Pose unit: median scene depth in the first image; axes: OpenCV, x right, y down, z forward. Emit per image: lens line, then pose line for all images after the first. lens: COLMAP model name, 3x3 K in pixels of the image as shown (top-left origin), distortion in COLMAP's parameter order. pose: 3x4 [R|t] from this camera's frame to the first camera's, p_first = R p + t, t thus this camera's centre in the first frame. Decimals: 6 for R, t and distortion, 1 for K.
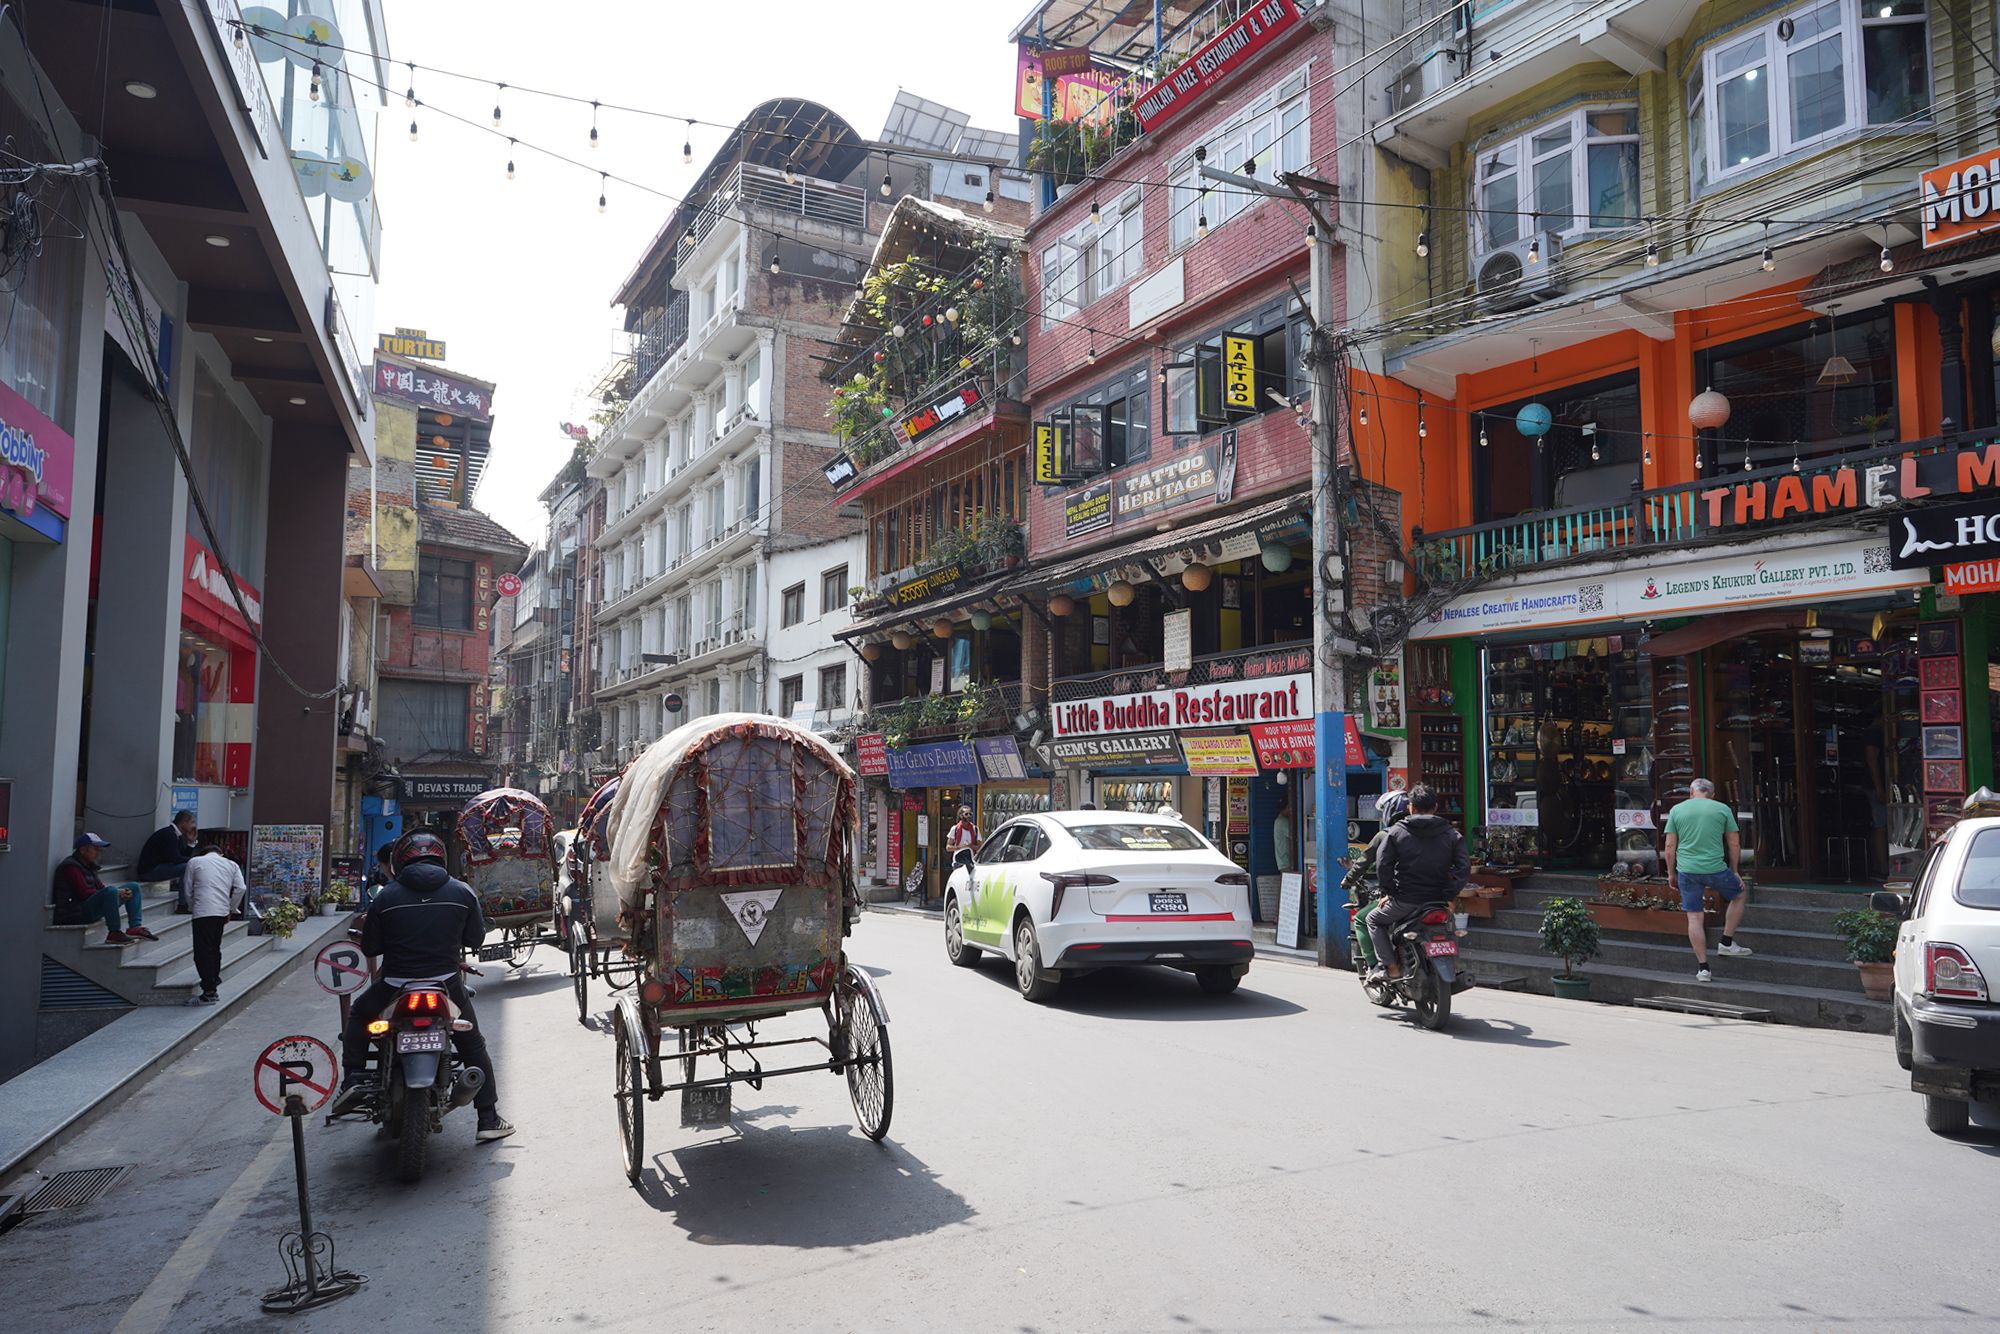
lens RADIAL K [[1347.3, 0, 997.4], [0, 1347.3, 658.4], [0, 0, 1]] dist [-0.000131, 0.004853]
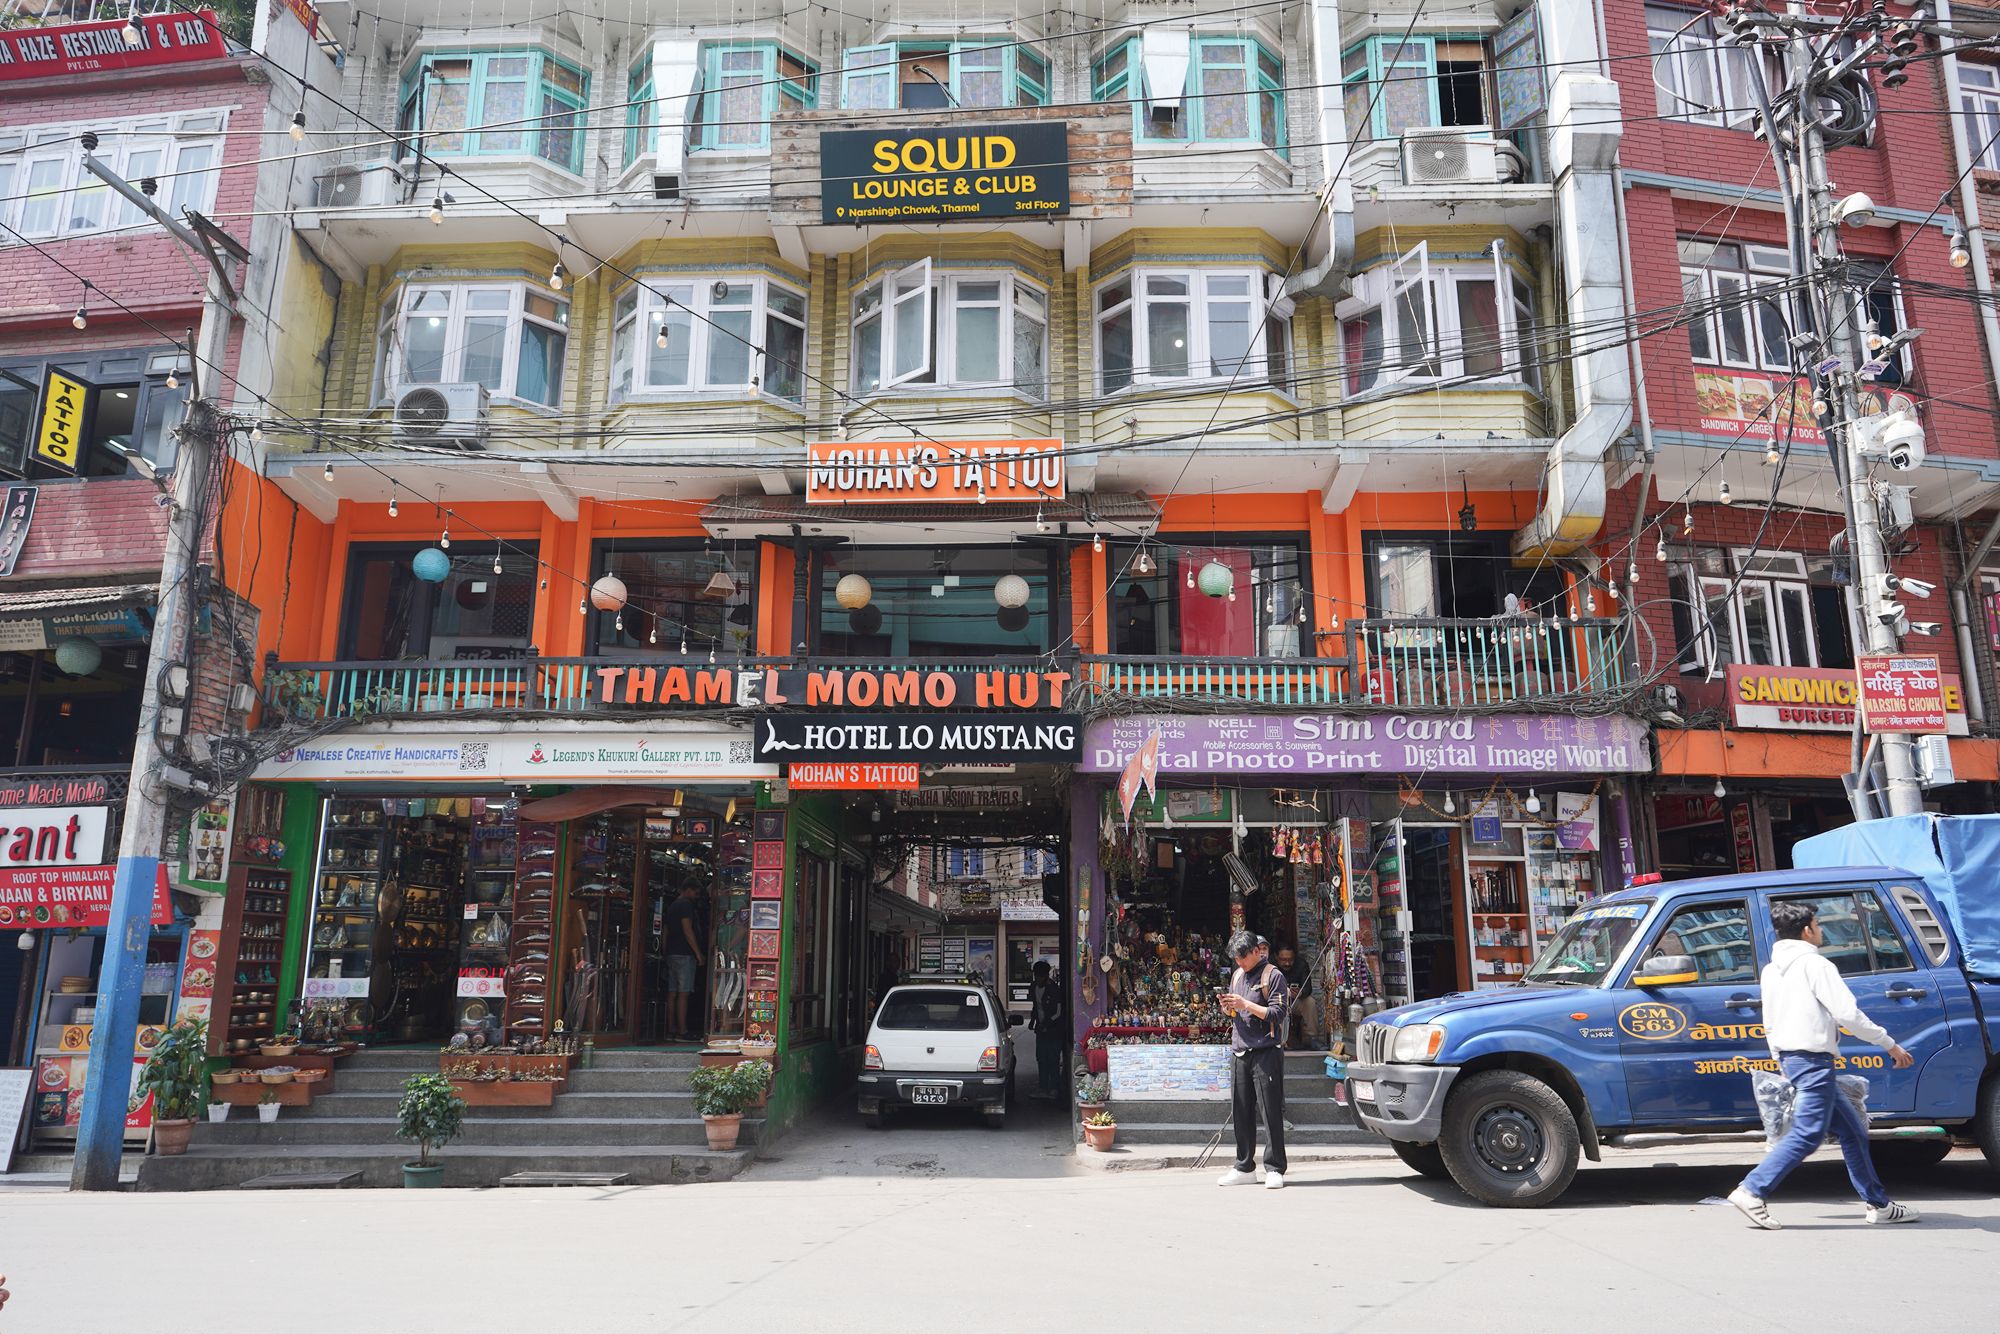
lens RADIAL K [[1308.7, 0, 1000.0], [0, 1308.7, 667.0], [0, 0, 1]] dist [-0.004125, 0.008201]
pose [[0.595879, 0.178028, 0.783093, -0.078854], [-0.077437, 0.983312, -0.164622, 0.017041], [-0.799332, 0.037455, 0.599721, 0.116391]]
